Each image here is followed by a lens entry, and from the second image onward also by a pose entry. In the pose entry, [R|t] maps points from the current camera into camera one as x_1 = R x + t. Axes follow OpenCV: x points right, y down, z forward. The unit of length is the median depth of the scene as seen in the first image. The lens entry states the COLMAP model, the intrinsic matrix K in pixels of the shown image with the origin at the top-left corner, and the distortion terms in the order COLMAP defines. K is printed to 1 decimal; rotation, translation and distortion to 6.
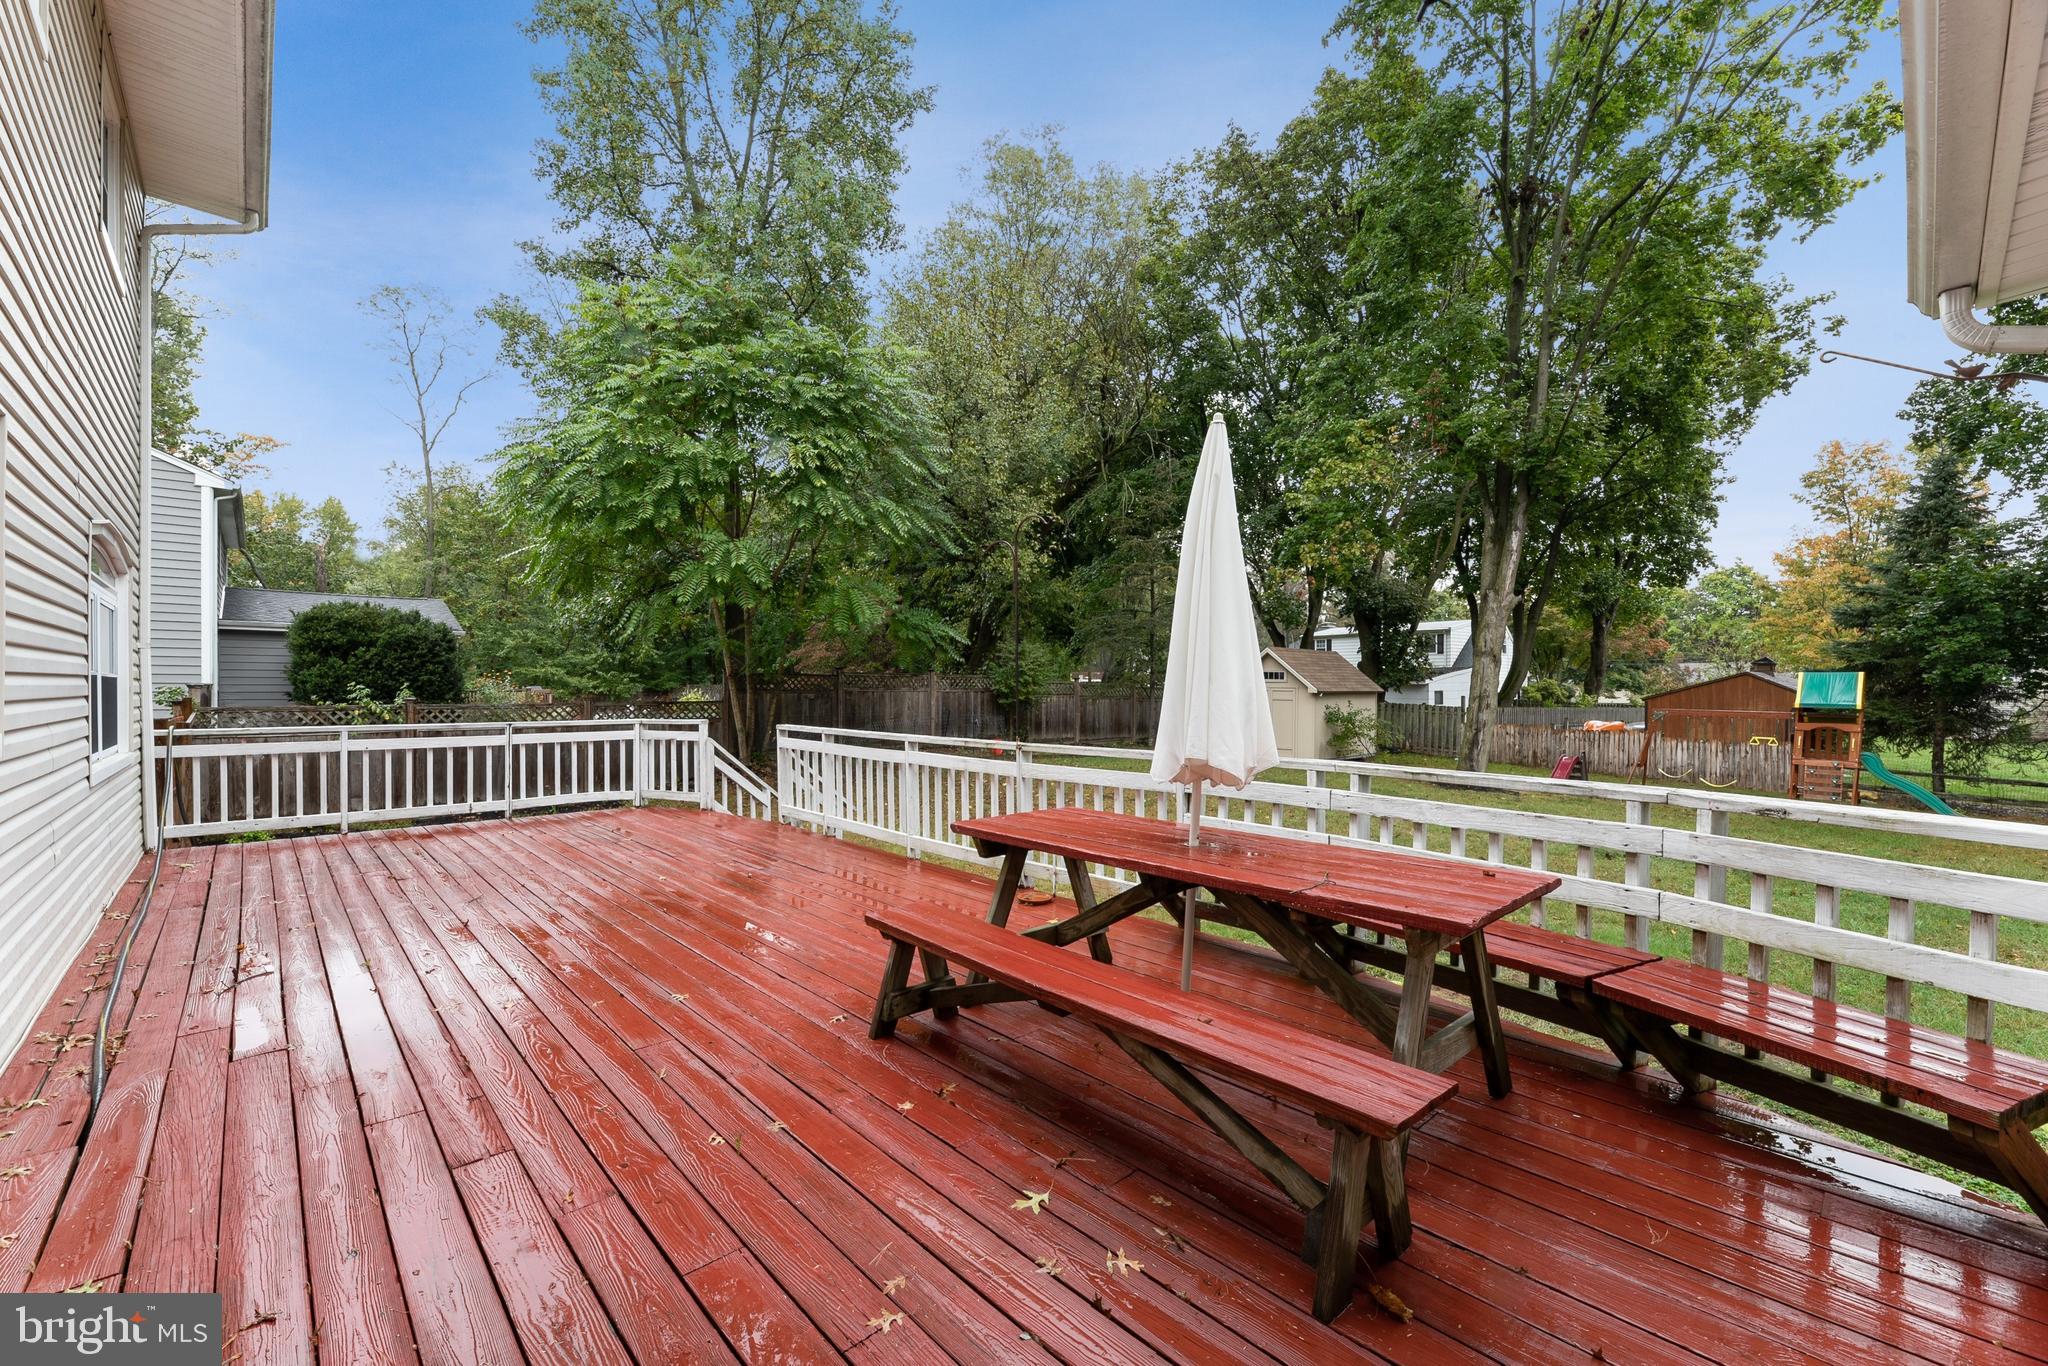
lens RADIAL K [[822.6, 0, 1014.8], [0, 822.6, 689.6], [0, 0, 1]] dist [-0.002140, -0.000240]
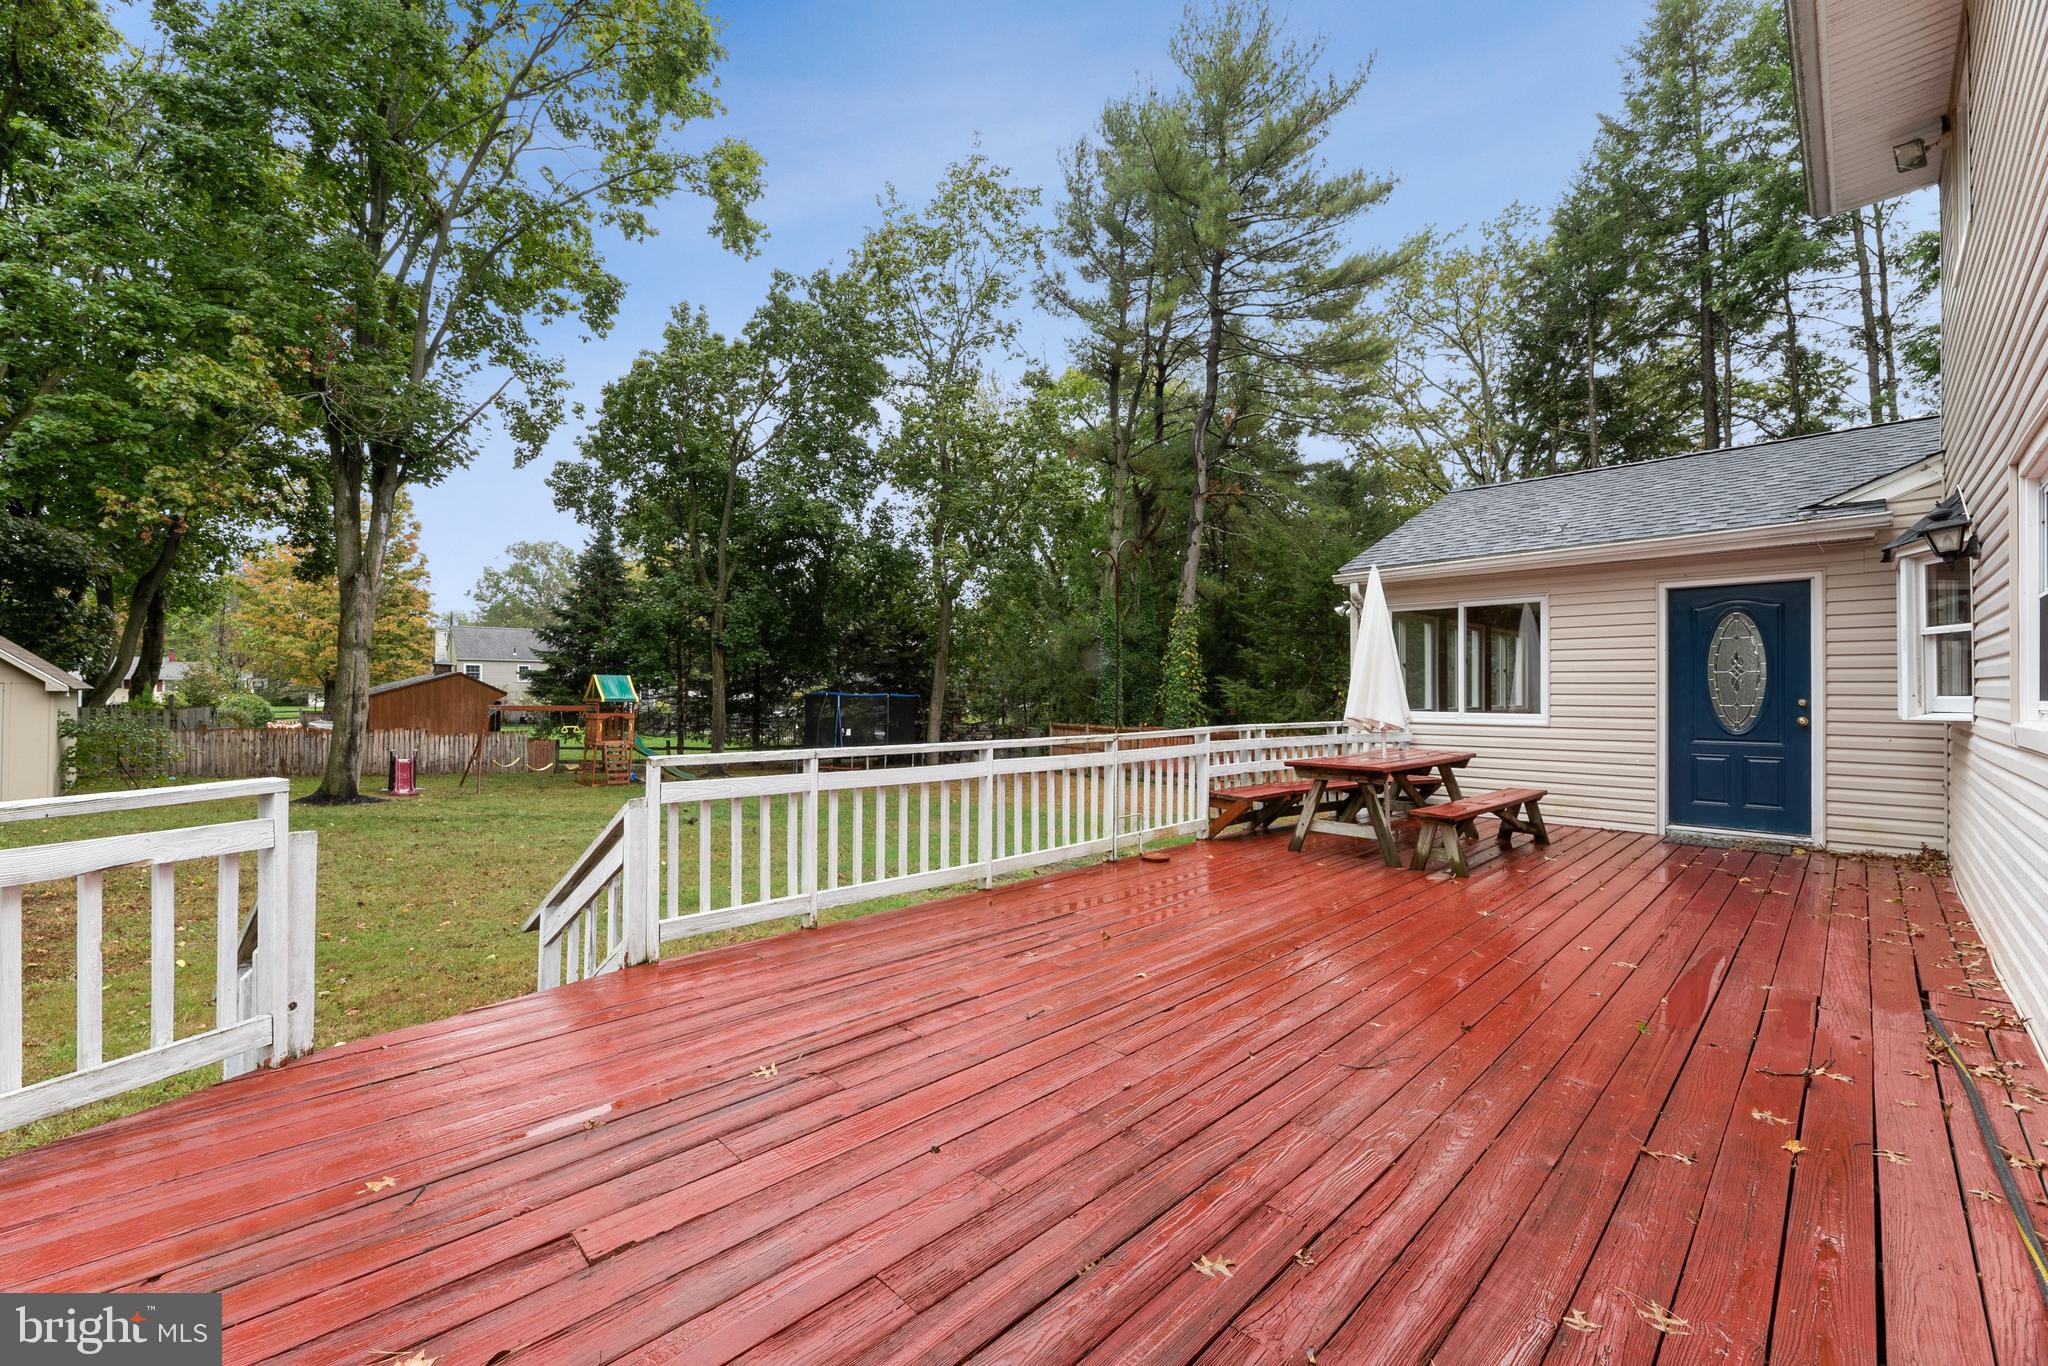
lens RADIAL K [[822.6, 0, 1013.3], [0, 822.6, 694.0], [0, 0, 1]] dist [-0.002140, -0.000240]
pose [[-0.034754, -0.004475, 0.999386, -0.907998], [-0.004466, 0.999981, 0.004322, 0.001896], [-0.999386, -0.004313, -0.034774, 0.931343]]
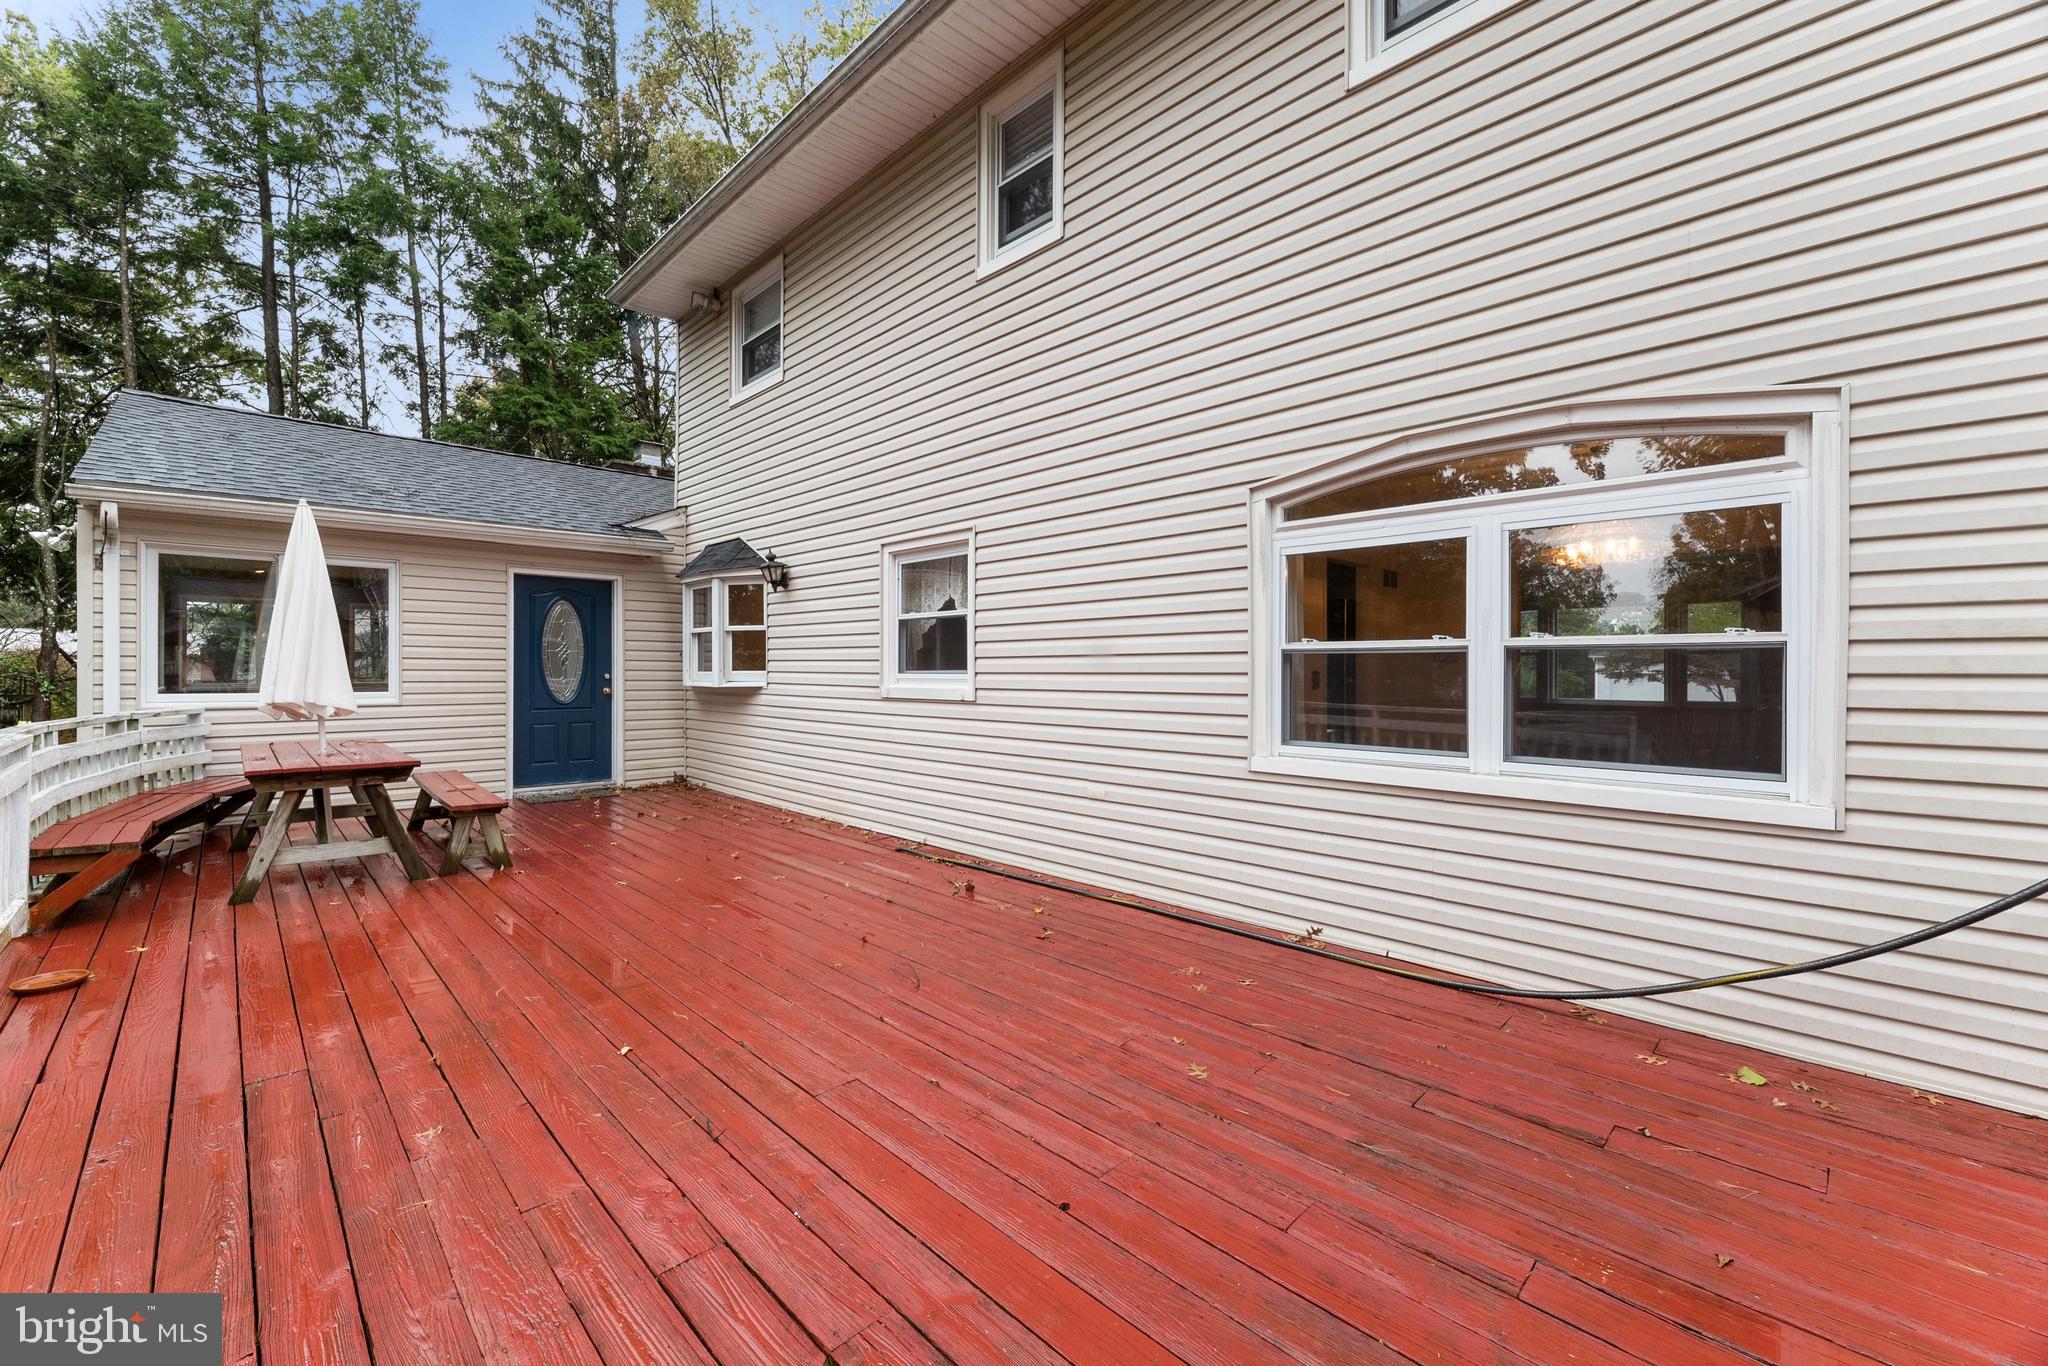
lens RADIAL K [[822.6, 0, 1016.2], [0, 822.6, 670.0], [0, 0, 1]] dist [-0.002140, -0.000240]
pose [[-0.999464, -0.005197, -0.032319, -0.537024], [-0.005093, 0.999982, -0.003299, 0.003286], [0.032336, -0.003132, -0.999472, 1.242921]]
